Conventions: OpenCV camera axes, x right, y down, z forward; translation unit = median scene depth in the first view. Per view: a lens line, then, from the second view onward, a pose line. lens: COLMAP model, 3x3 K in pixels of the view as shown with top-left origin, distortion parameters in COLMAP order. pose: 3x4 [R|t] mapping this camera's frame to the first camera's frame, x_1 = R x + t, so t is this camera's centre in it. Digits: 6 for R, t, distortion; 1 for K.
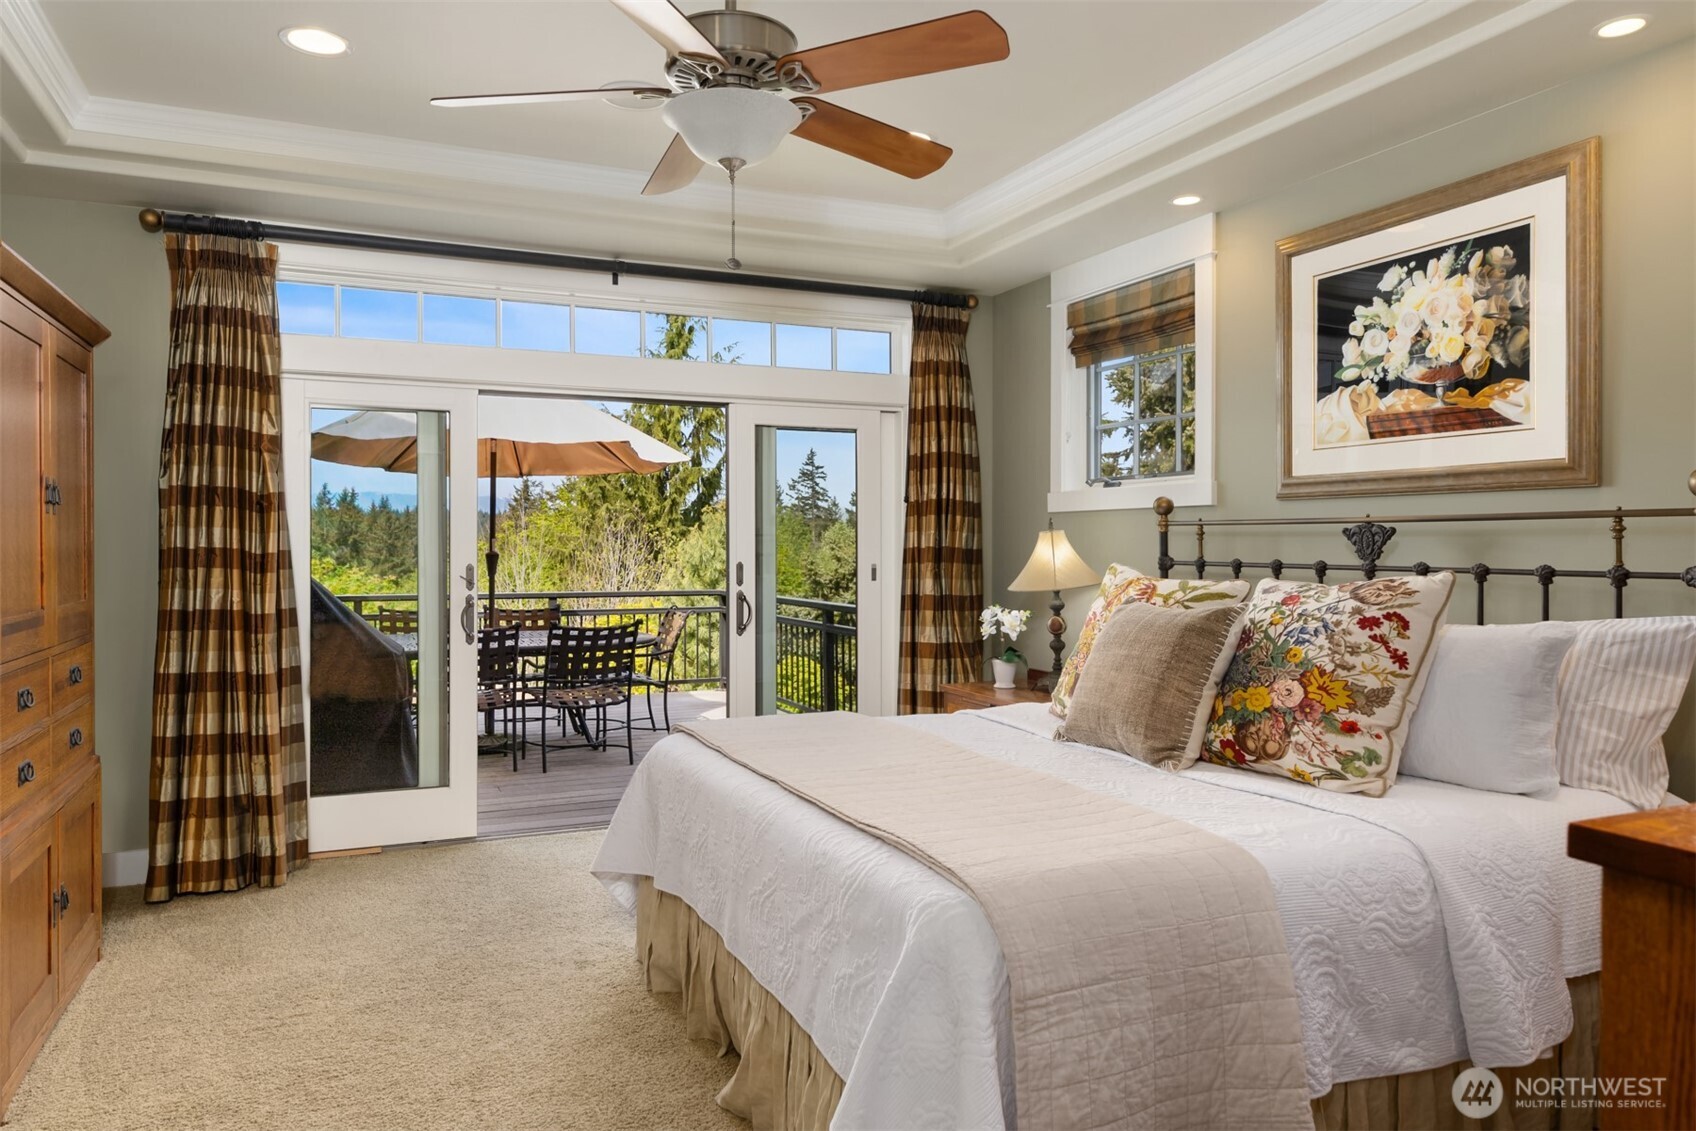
lens RADIAL K [[1146.3, 0, 848.7], [0, 1146.3, 560.7], [0, 0, 1]] dist [0.009942, -0.001011]
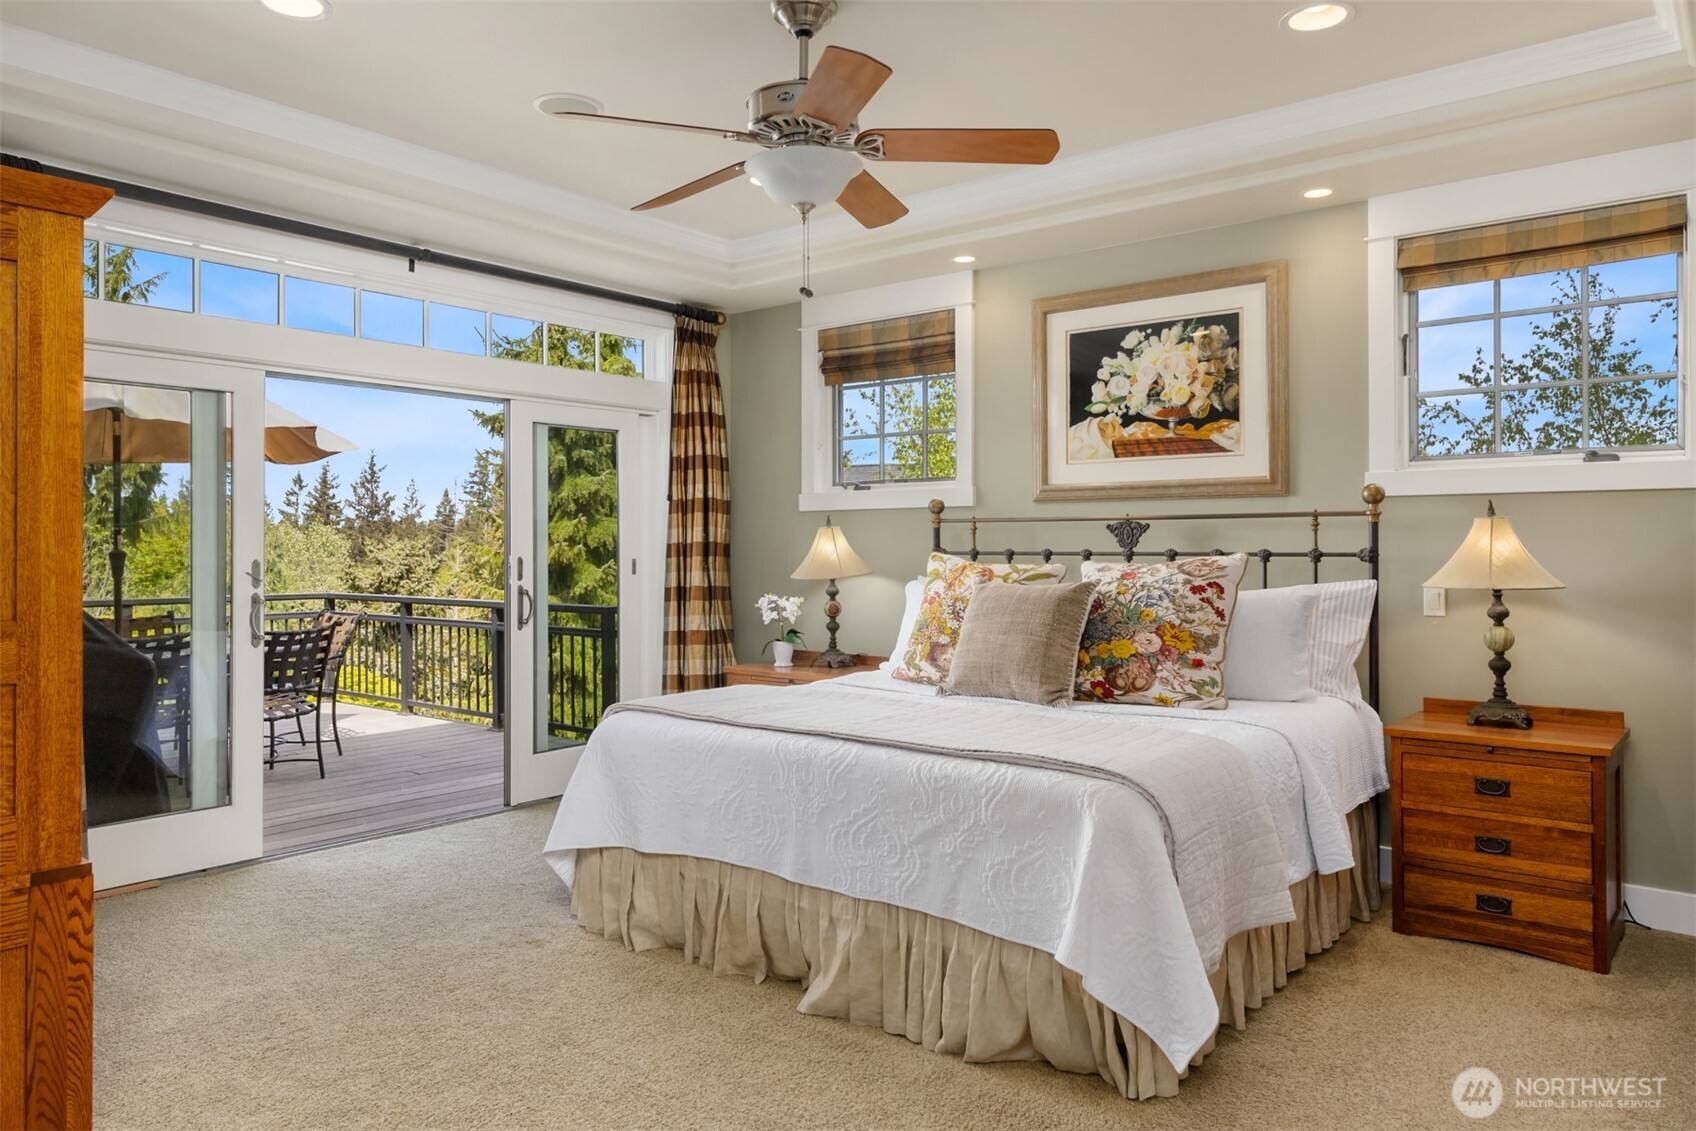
lens RADIAL K [[1146.3, 0, 851.6], [0, 1146.3, 555.9], [0, 0, 1]] dist [0.009942, -0.001011]
pose [[0.889874, -0.006280, 0.456164, -0.430766], [0.009685, 0.999940, -0.005127, 0.012076], [-0.456104, 0.008981, 0.889881, -0.045451]]
